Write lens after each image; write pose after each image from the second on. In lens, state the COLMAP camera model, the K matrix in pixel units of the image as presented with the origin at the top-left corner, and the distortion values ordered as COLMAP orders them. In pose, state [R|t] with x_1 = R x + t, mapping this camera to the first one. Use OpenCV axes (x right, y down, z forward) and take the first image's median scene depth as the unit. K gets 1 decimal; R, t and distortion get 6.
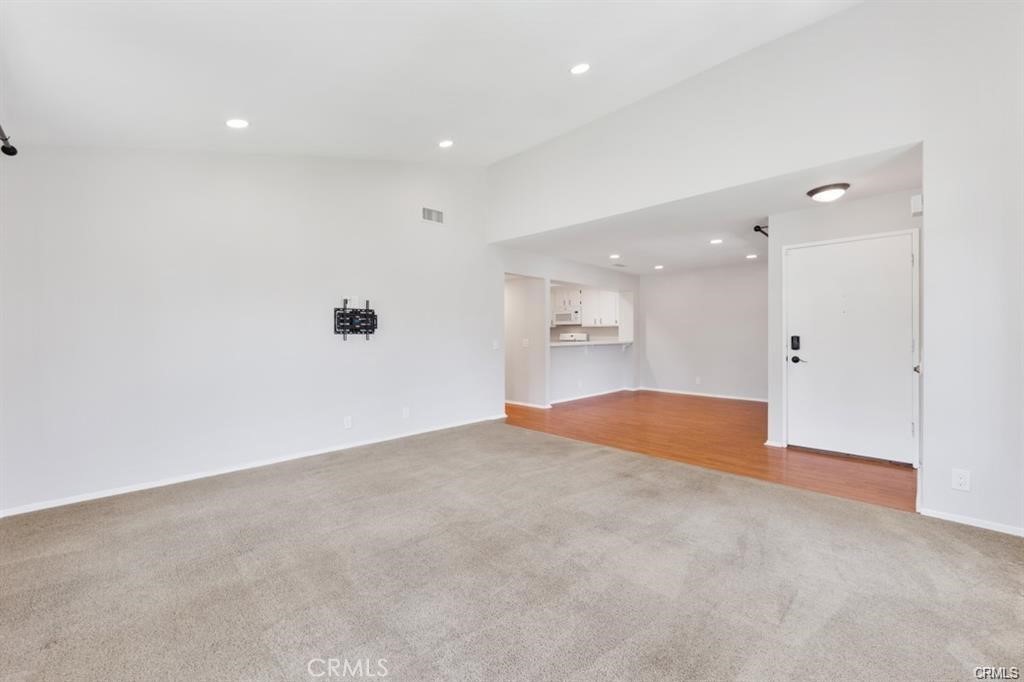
lens RADIAL K [[408.7, 0, 505.7], [0, 408.7, 335.9], [0, 0, 1]] dist [0.000184, 0.000054]
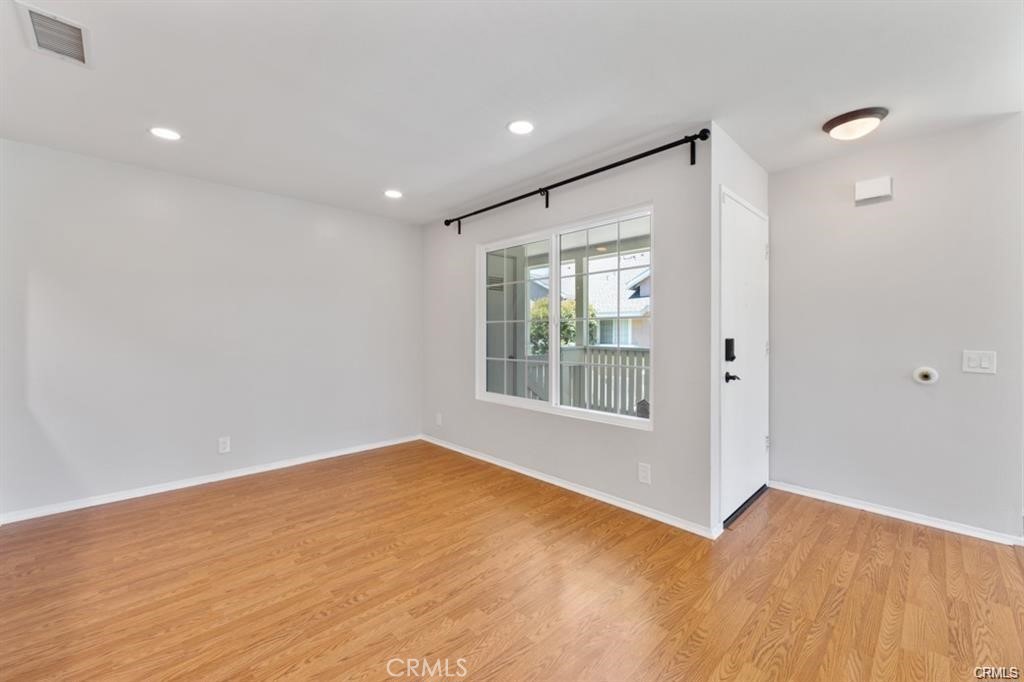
lens RADIAL K [[405.9, 0, 511.9], [0, 405.9, 335.7], [0, 0, 1]] dist [-0.001918, -0.000075]
pose [[0.013443, -0.000136, 0.999910, 0.061689], [0.005487, 0.999985, 0.000063, -0.003525], [-0.999895, 0.005486, 0.013443, 0.823195]]
